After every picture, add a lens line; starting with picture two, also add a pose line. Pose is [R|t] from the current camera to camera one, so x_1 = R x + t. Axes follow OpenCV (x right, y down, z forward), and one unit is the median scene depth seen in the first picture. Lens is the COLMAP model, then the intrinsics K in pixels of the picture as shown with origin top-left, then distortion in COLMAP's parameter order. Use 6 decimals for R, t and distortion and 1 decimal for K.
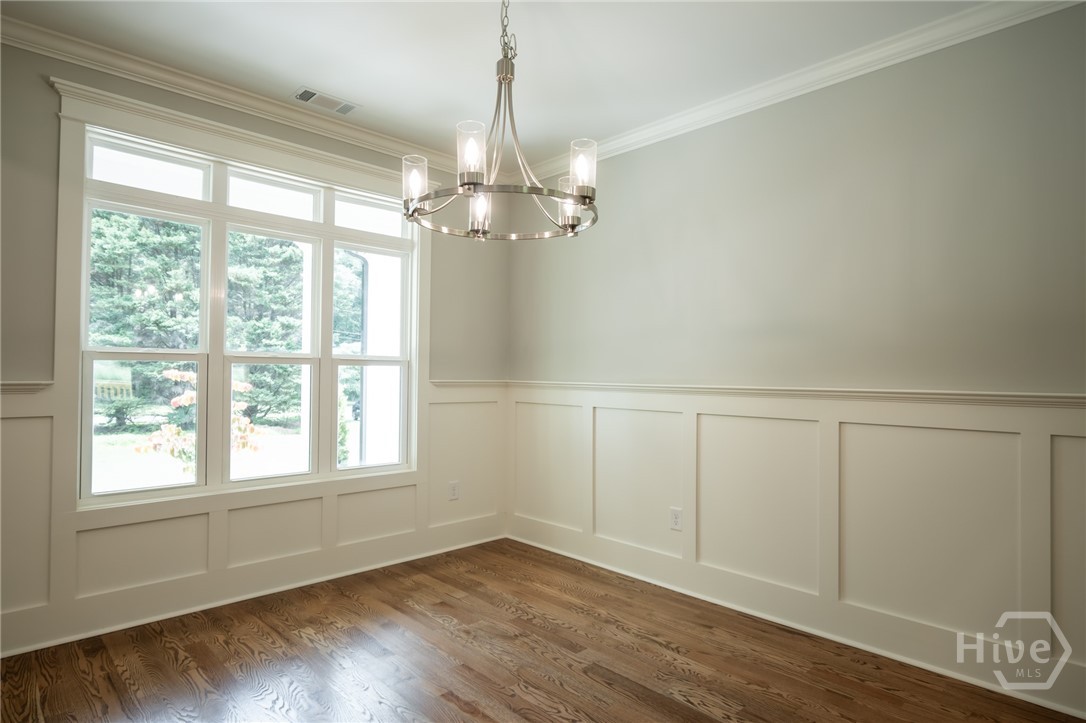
lens RADIAL K [[598.3, 0, 544.2], [0, 598.3, 363.5], [0, 0, 1]] dist [0.002761, 0.000018]
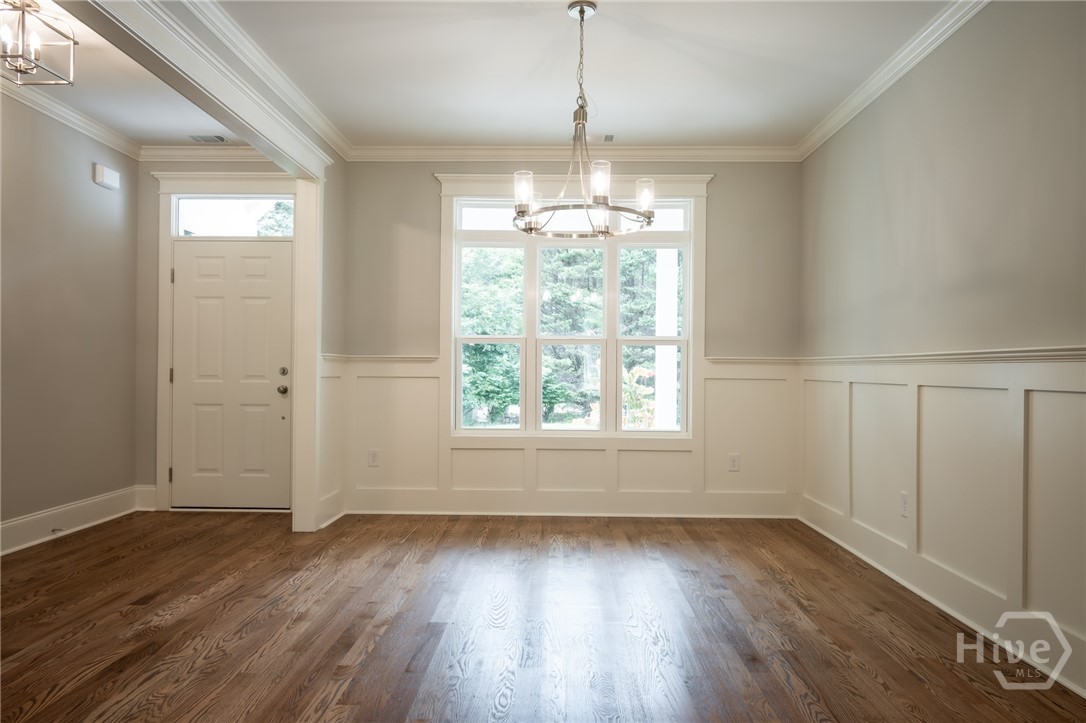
lens RADIAL K [[673.4, 0, 543.0], [0, 673.4, 361.5], [0, 0, 1]] dist [0.000339, -0.000408]
pose [[0.703961, -0.012771, -0.710124, 0.576872], [0.012295, 0.999908, -0.005794, 0.048128], [0.710132, -0.004652, 0.704053, -0.090279]]
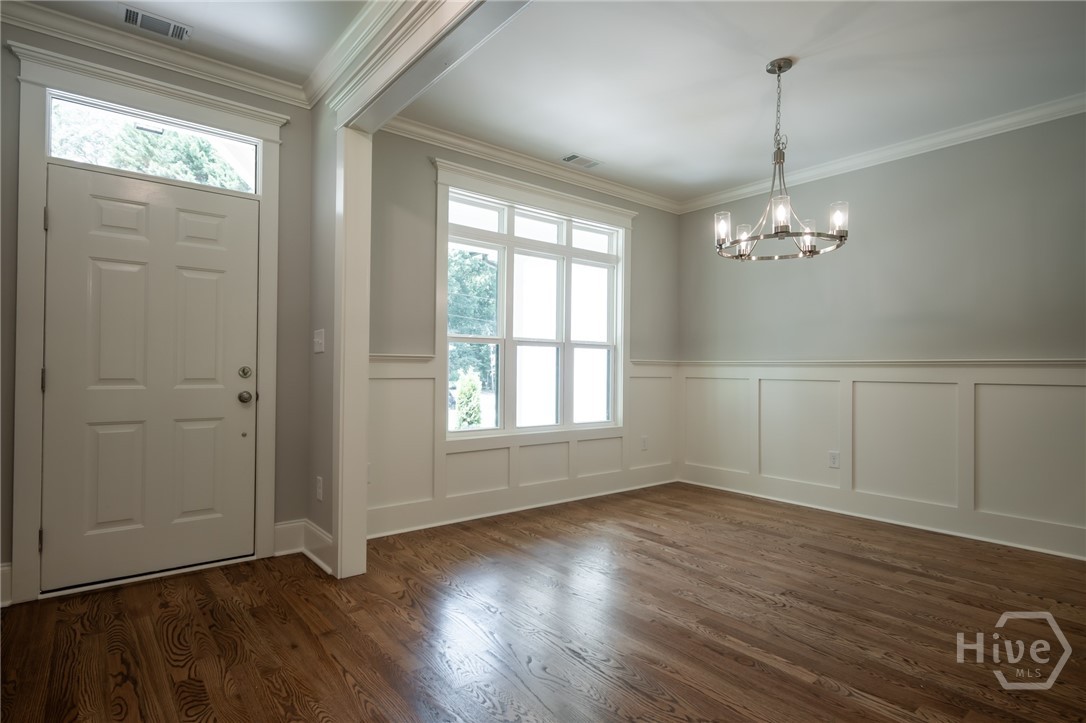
lens RADIAL K [[565.9, 0, 543.5], [0, 565.9, 363.0], [0, 0, 1]] dist [0.002913, -0.000506]
pose [[0.996147, -0.001518, -0.087685, -0.334789], [0.002043, 0.999981, 0.005897, 0.033482], [0.087674, -0.006053, 0.996131, -0.346812]]
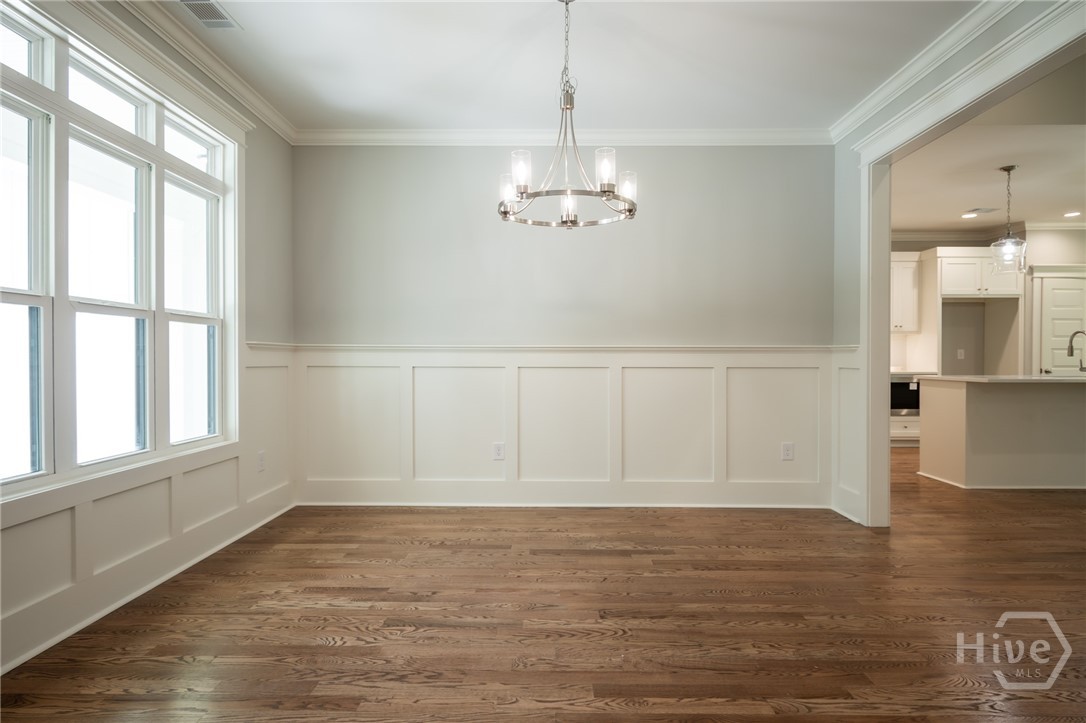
lens RADIAL K [[603.6, 0, 544.8], [0, 603.6, 365.8], [0, 0, 1]] dist [0.002668, 0.000421]
pose [[0.701976, -0.017955, 0.711974, -0.644211], [-0.007947, 0.999422, 0.033039, 0.037364], [-0.712156, -0.028851, 0.701428, 0.038415]]
